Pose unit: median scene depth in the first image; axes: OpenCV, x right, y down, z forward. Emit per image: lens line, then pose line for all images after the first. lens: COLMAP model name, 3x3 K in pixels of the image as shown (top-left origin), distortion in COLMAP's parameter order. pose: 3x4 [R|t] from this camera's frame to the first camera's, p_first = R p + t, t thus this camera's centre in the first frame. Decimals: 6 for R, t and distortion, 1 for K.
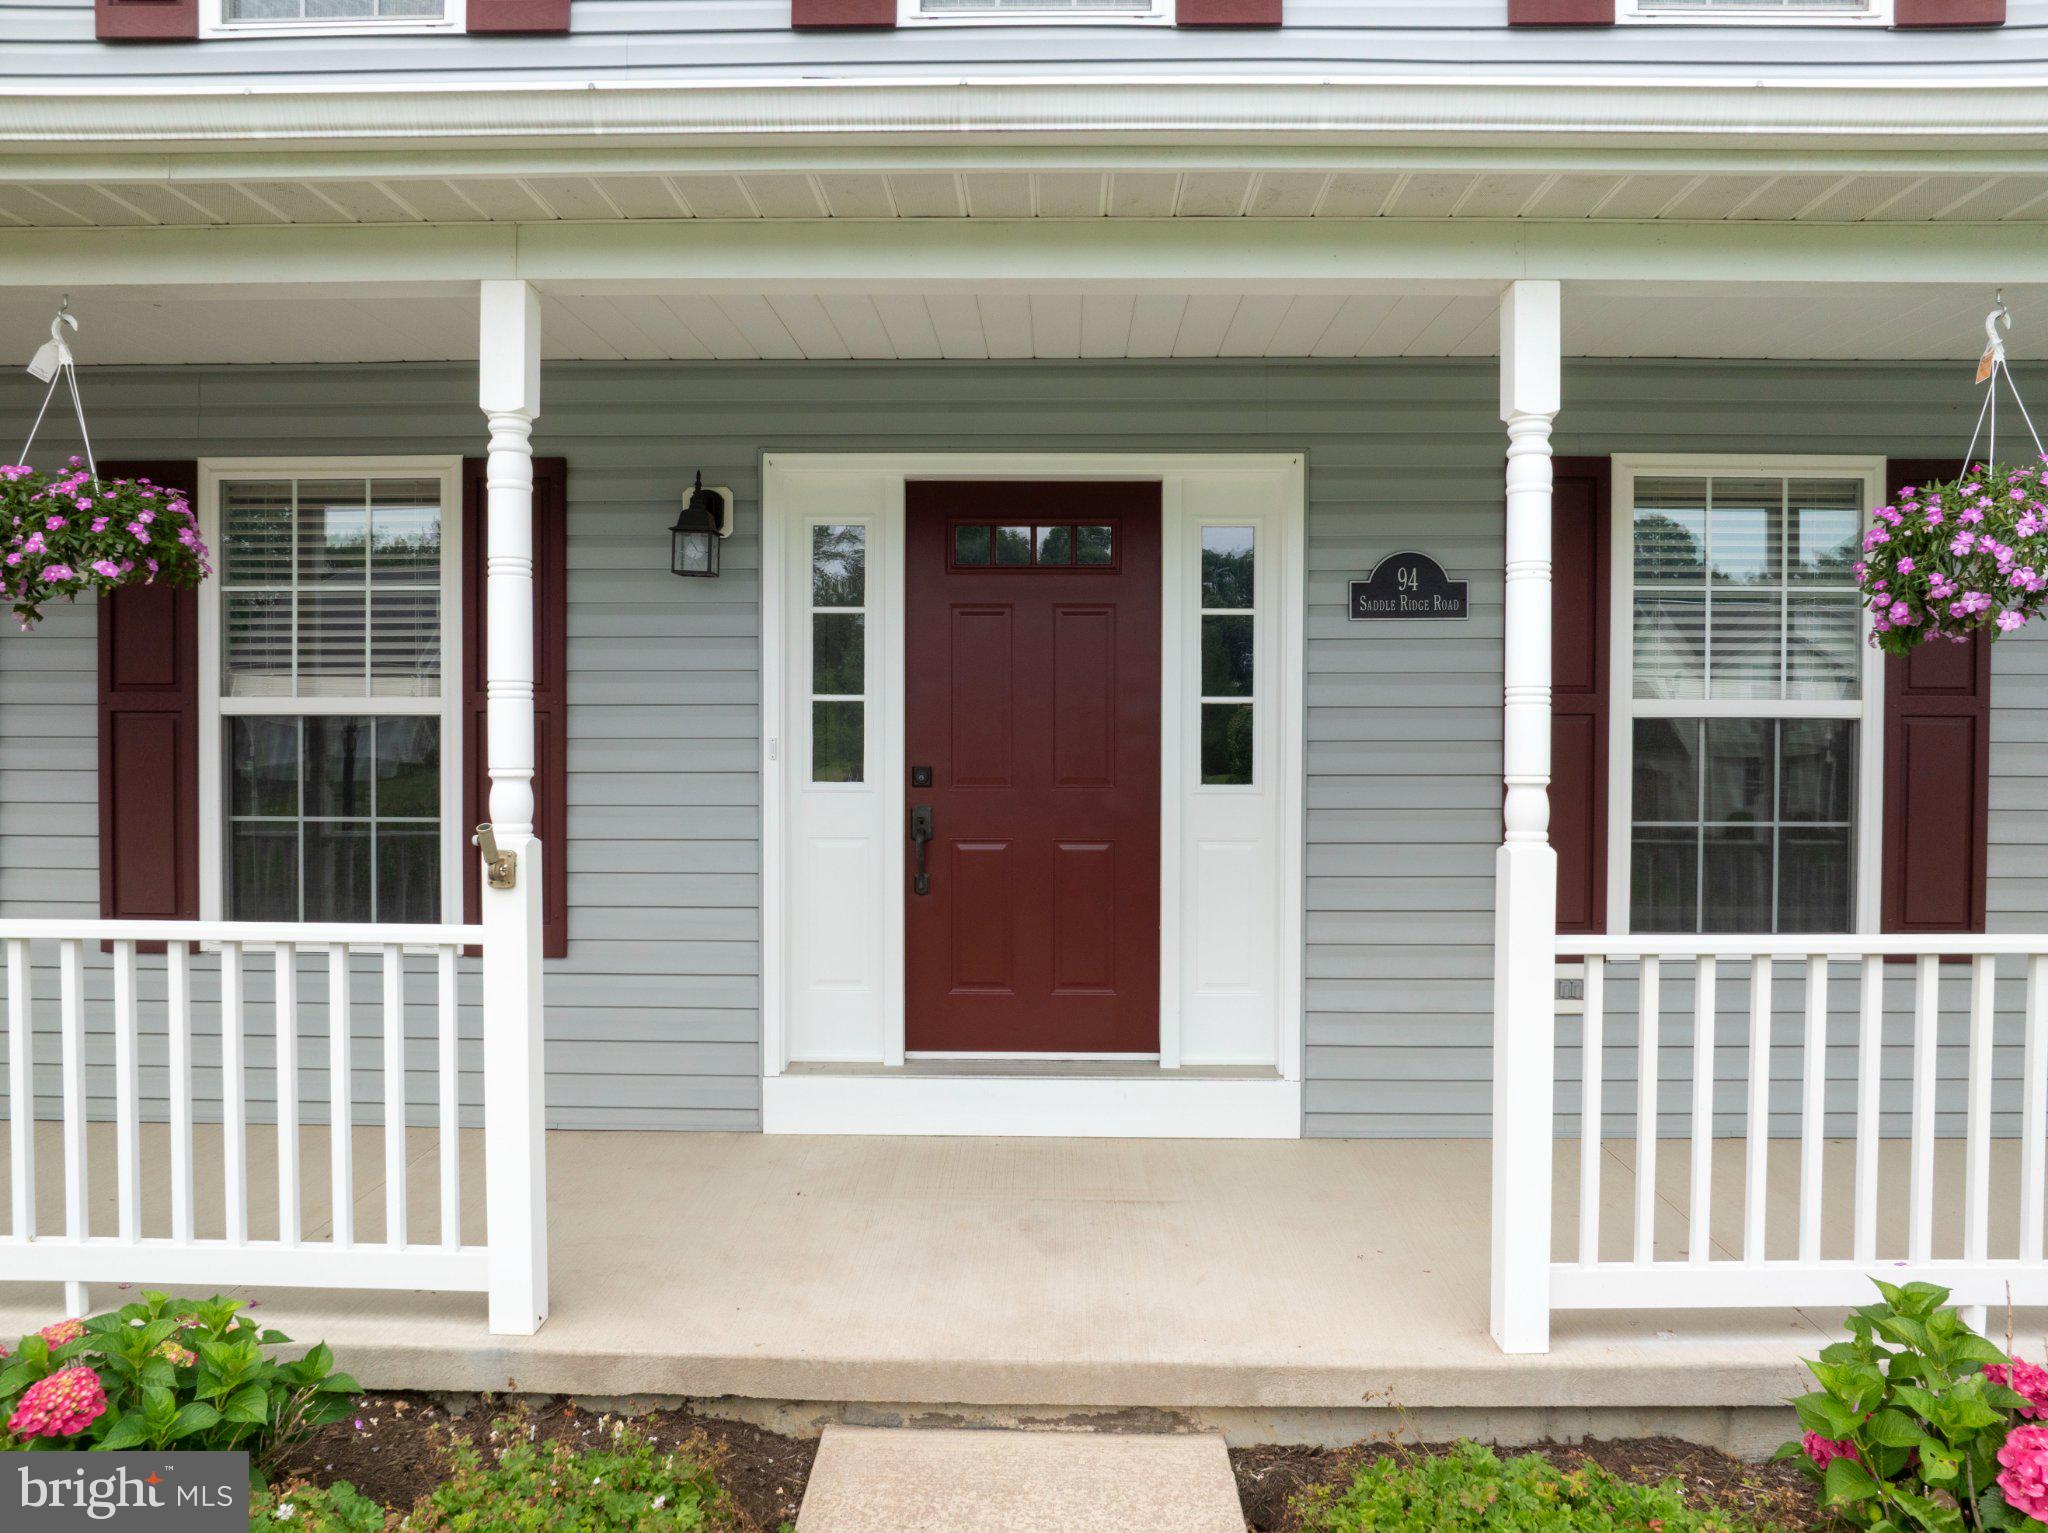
lens RADIAL K [[1450.6, 0, 1013.9], [0, 1450.6, 758.8], [0, 0, 1]] dist [-0.007561, -0.011366]
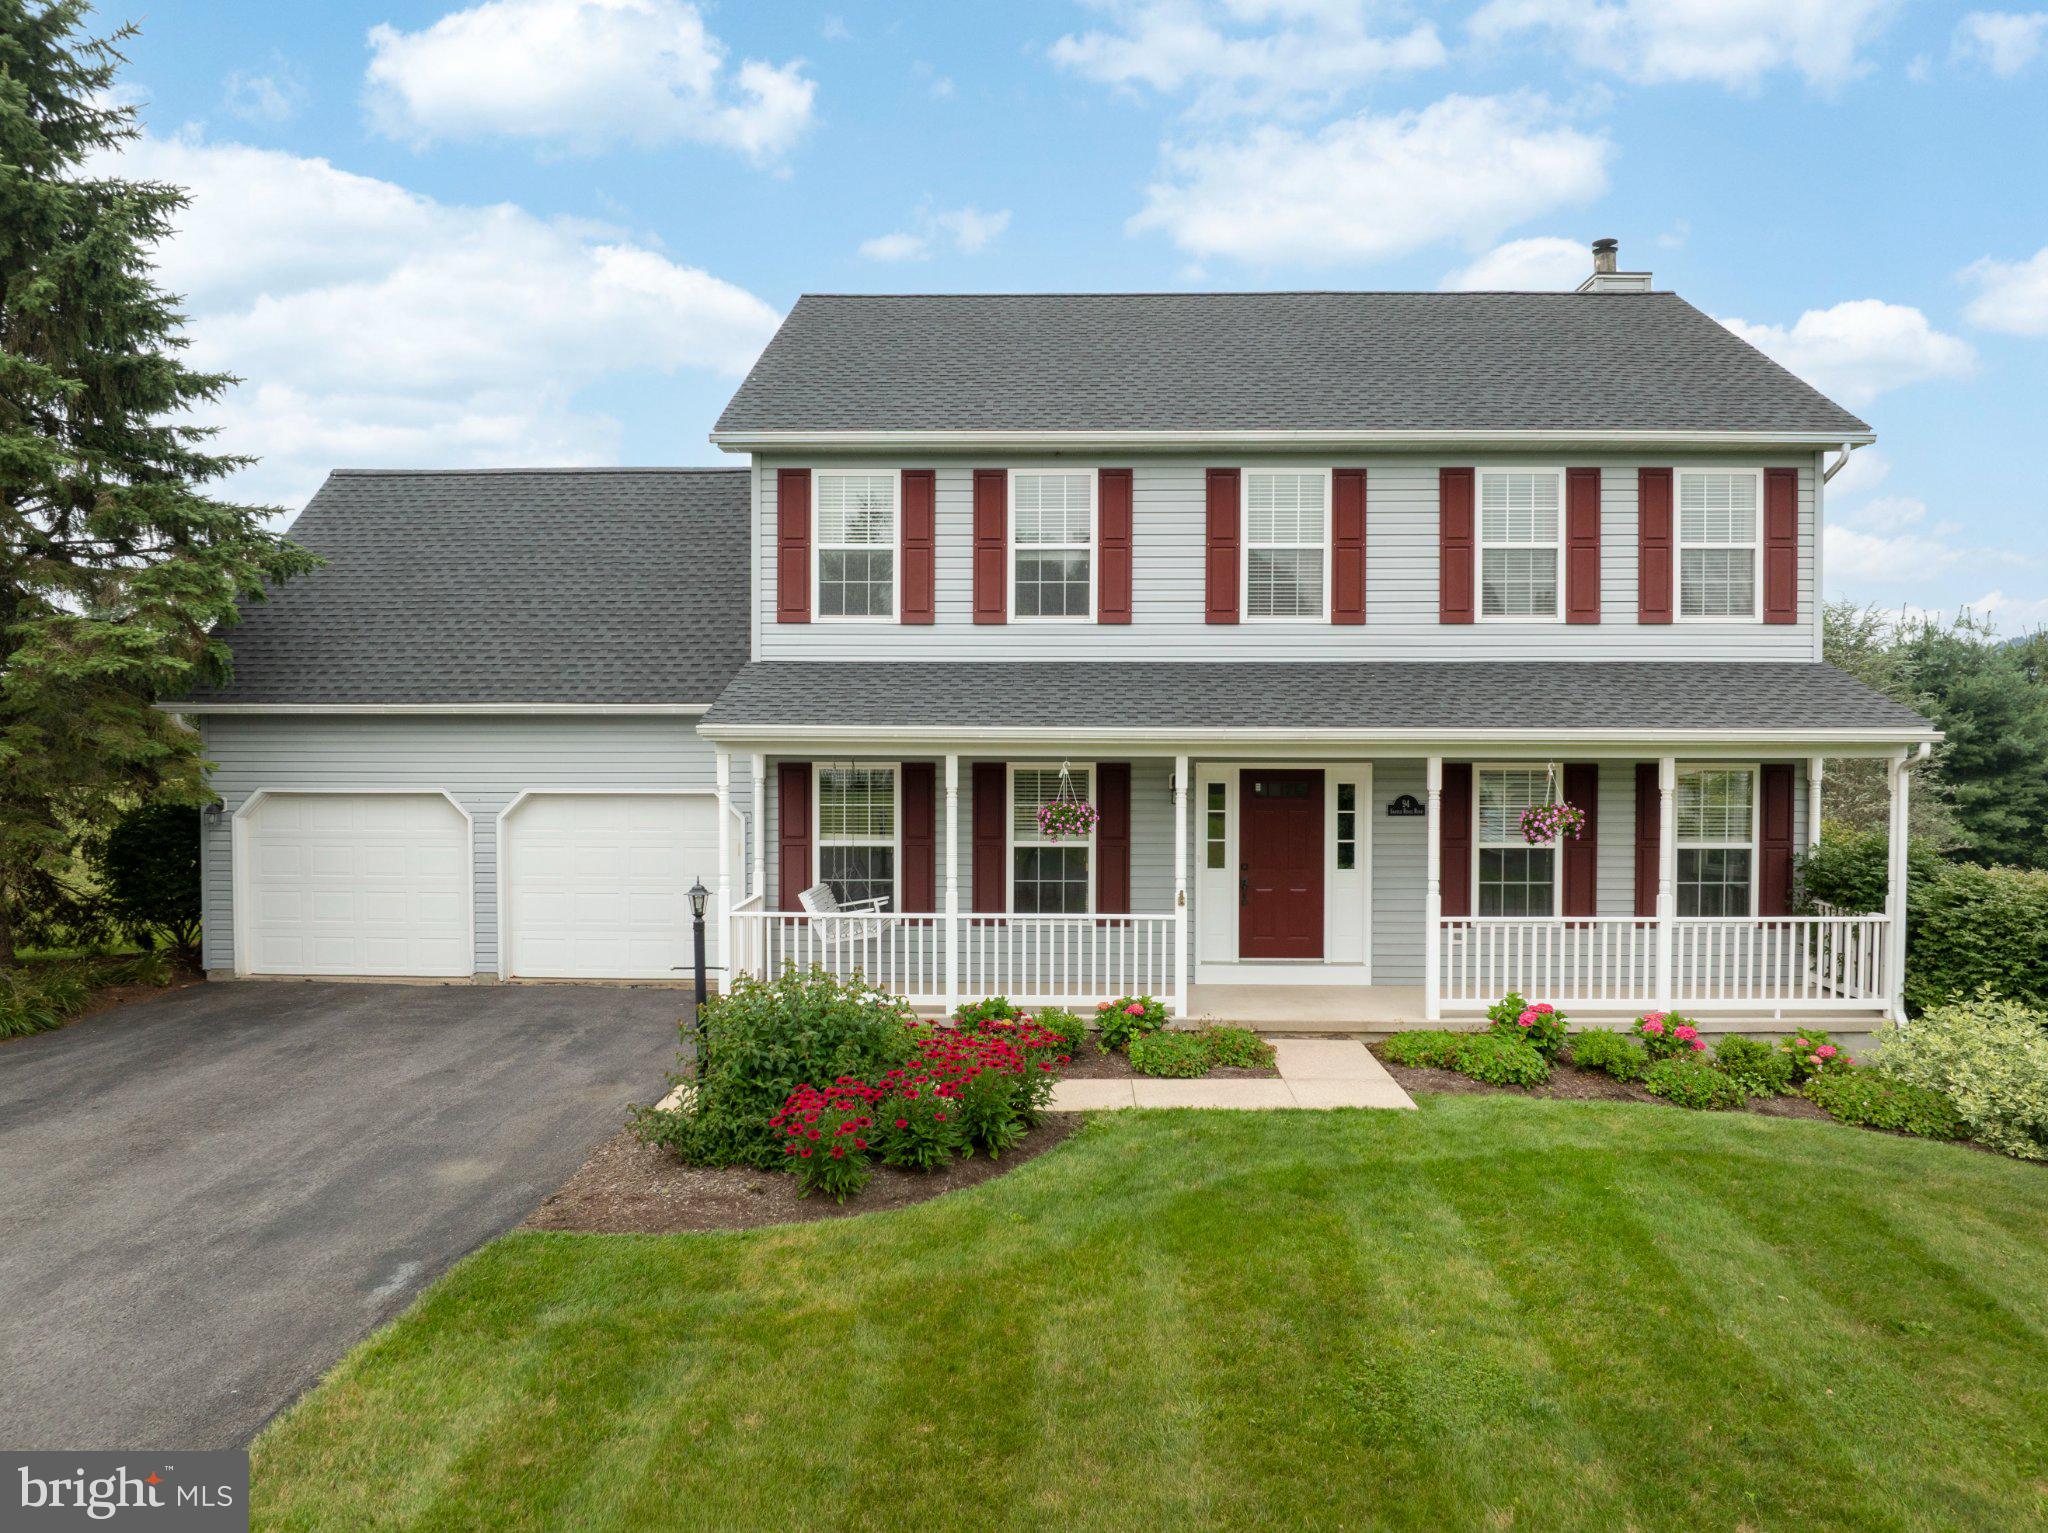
lens RADIAL K [[1450.6, 0, 1016.2], [0, 1450.6, 765.5], [0, 0, 1]] dist [-0.007561, -0.011366]
pose [[0.999969, -0.001927, -0.007590, -0.523645], [0.001943, 0.999996, 0.002070, -0.207961], [0.007586, -0.002085, 0.999969, -2.048813]]
